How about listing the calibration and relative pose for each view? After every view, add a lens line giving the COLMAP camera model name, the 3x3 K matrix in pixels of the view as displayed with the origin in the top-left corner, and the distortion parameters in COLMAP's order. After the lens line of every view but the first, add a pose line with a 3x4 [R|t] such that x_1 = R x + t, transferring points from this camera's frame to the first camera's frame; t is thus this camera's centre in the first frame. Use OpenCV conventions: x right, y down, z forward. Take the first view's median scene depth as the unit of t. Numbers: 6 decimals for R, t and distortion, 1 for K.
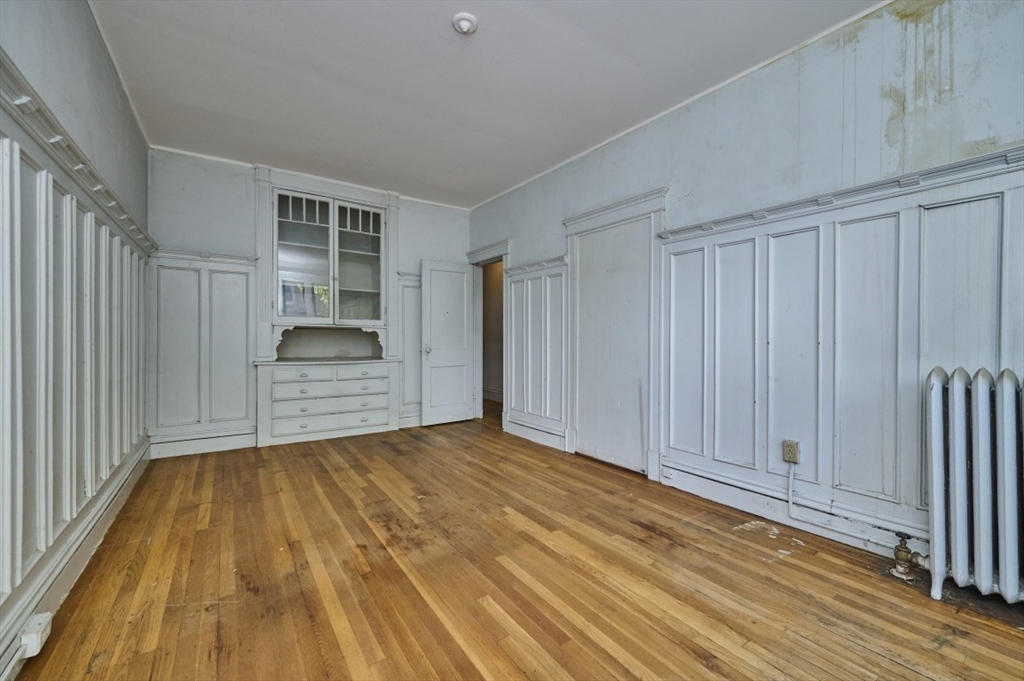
lens RADIAL K [[421.5, 0, 512.0], [0, 421.5, 340.5], [0, 0, 1]] dist [-0.003990, -0.000265]
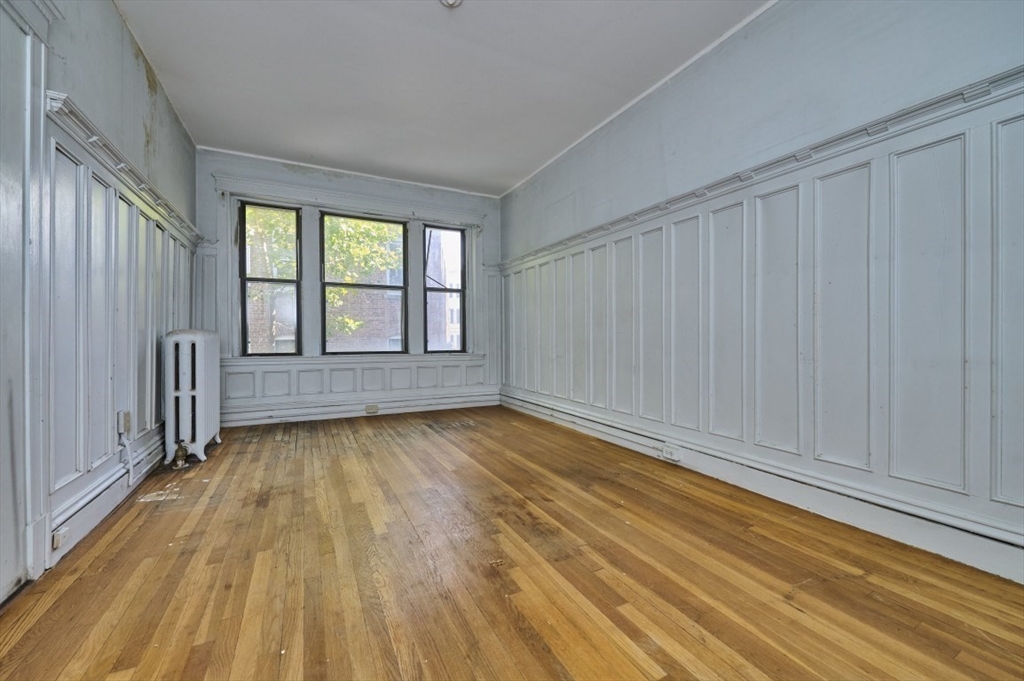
lens RADIAL K [[421.5, 0, 512.0], [0, 421.5, 340.5], [0, 0, 1]] dist [-0.003990, -0.000265]
pose [[-0.990421, -0.000748, 0.138077, -0.378976], [0.001469, 0.999872, 0.015952, 0.062915], [-0.138071, 0.016002, -0.990293, 1.890529]]
